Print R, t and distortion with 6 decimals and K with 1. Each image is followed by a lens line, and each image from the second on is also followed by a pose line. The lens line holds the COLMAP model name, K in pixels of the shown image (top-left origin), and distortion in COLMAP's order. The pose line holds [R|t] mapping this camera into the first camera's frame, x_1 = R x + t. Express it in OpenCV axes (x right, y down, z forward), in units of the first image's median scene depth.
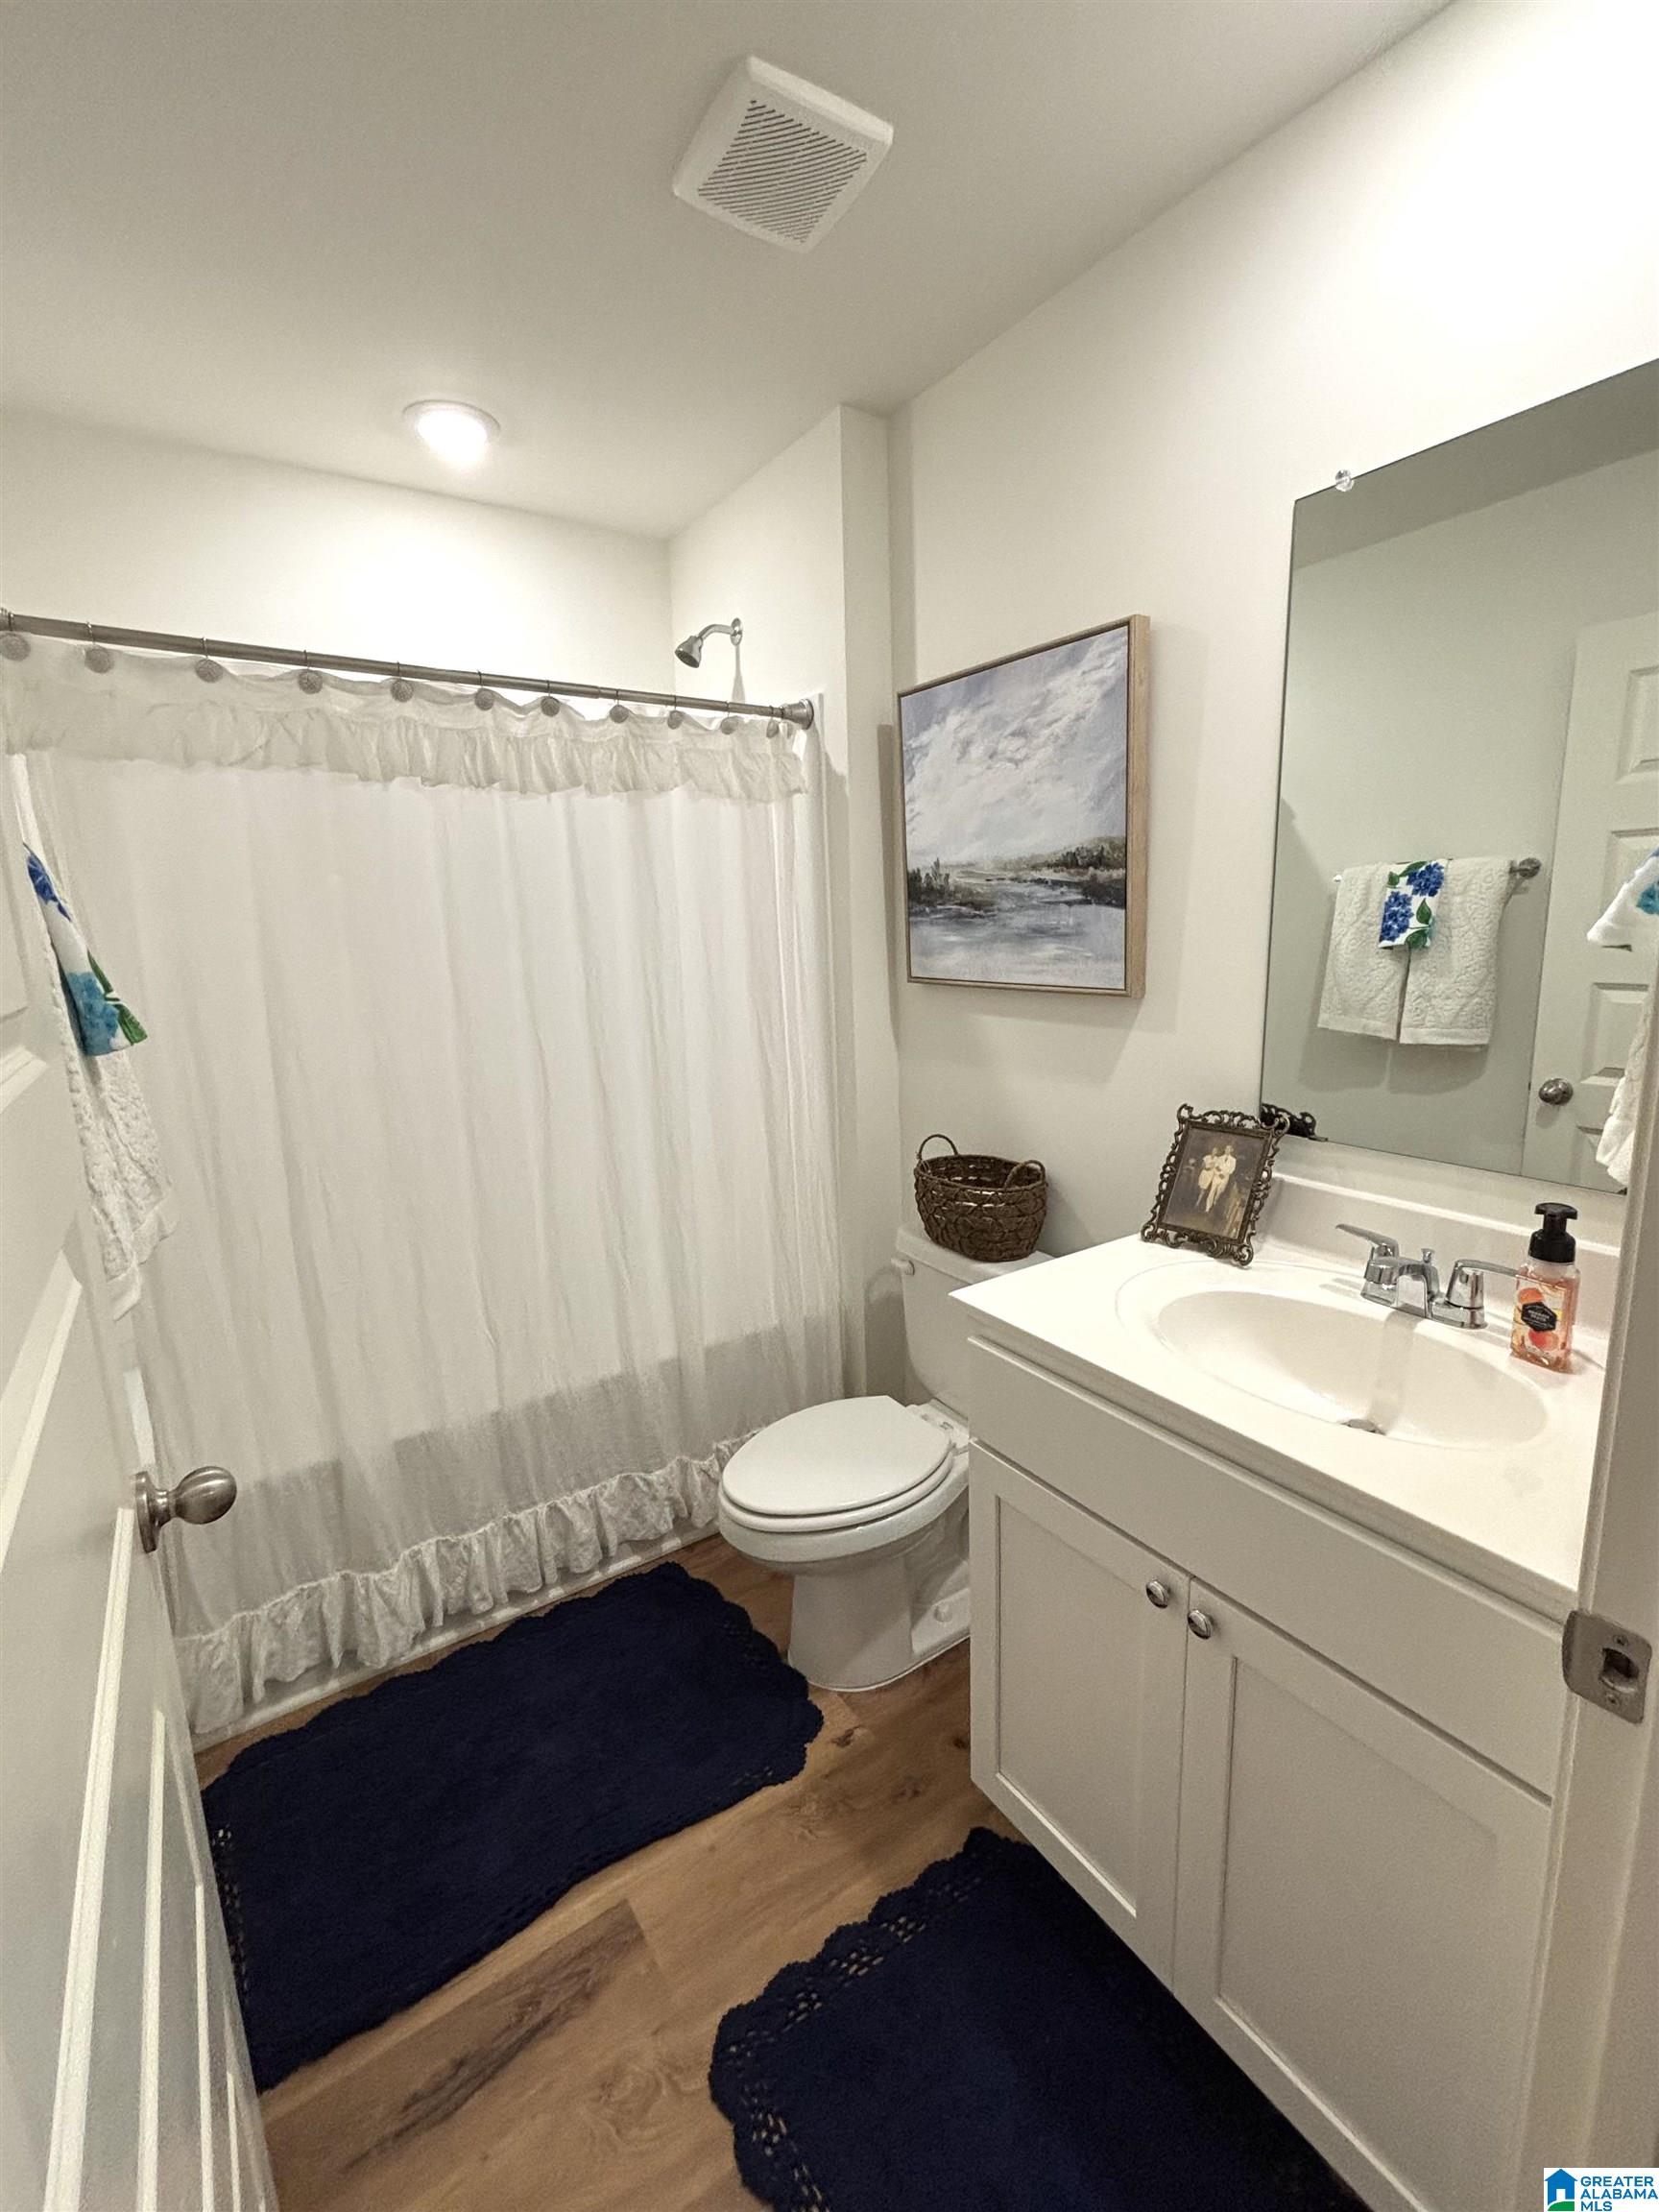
lens RADIAL K [[951.9, 0, 829.5], [0, 951.9, 1106.0], [0, 0, 1]] dist [-0.011058, 0.006384]
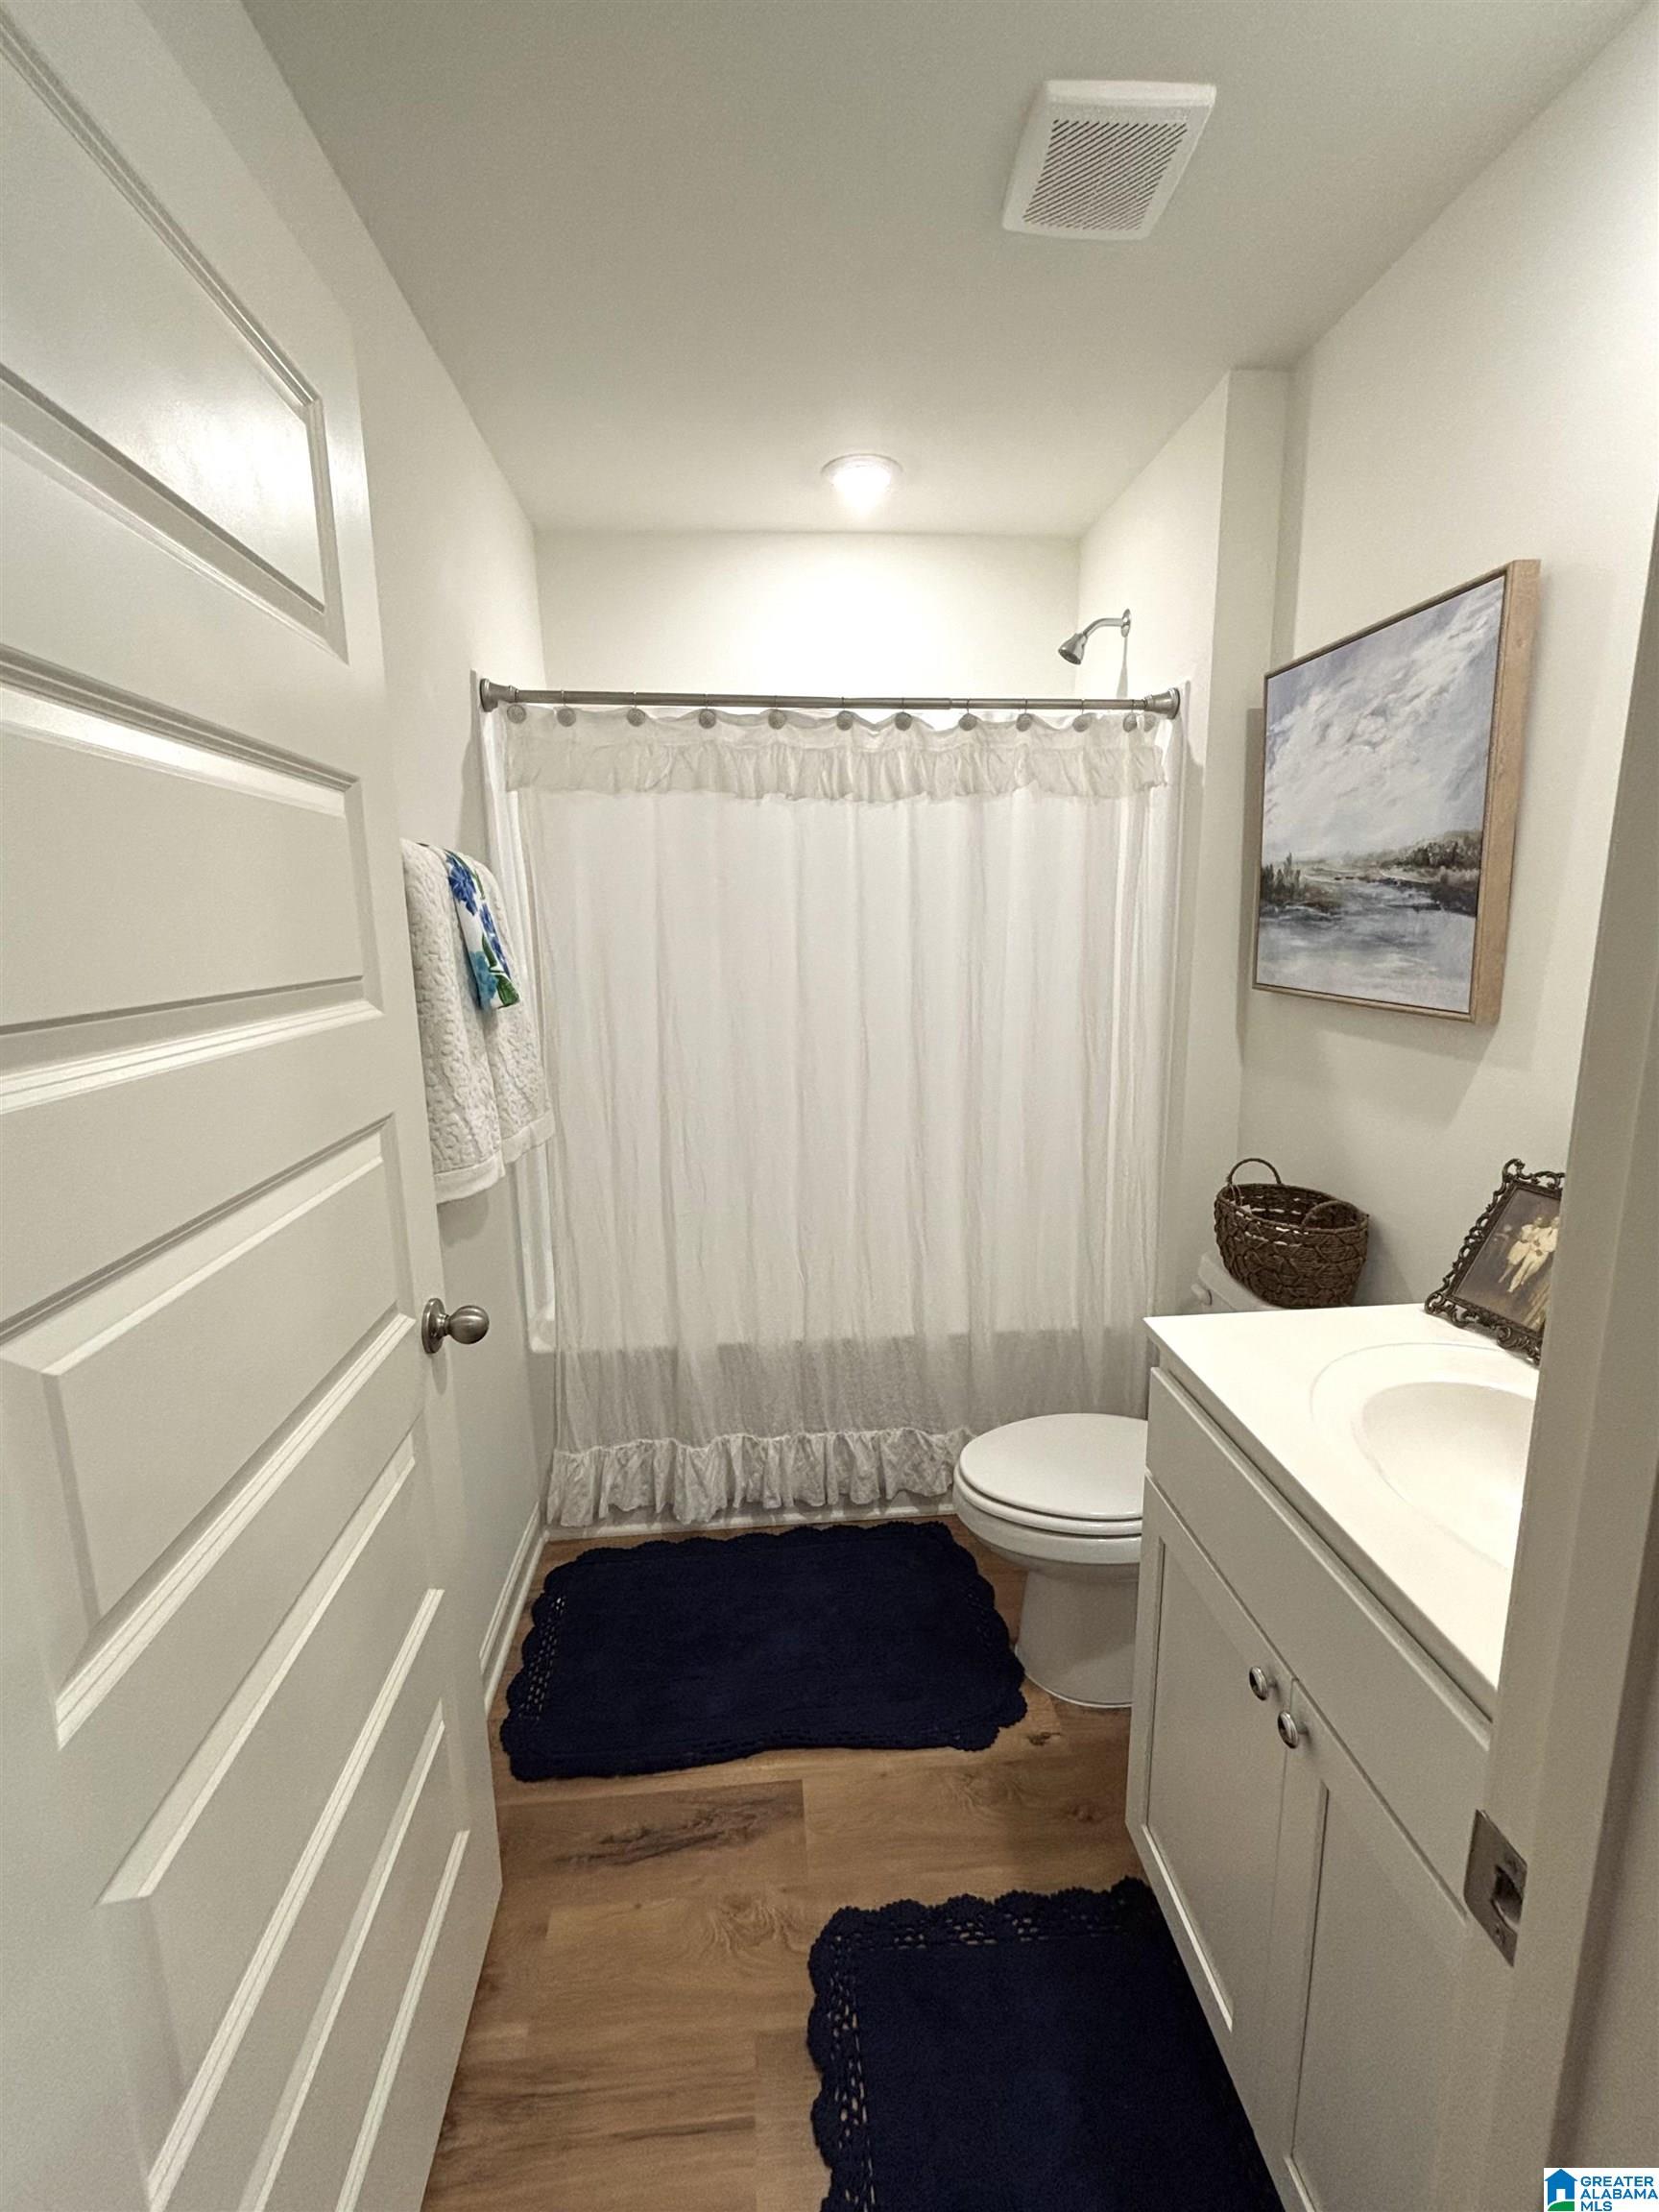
lens RADIAL K [[951.9, 0, 829.5], [0, 951.9, 1106.0], [0, 0, 1]] dist [-0.011058, 0.006384]
pose [[0.870949, 0.114032, -0.477958, 0.220761], [-0.107563, 0.993353, 0.040991, -0.015343], [0.479455, 0.015709, 0.877426, 0.001970]]
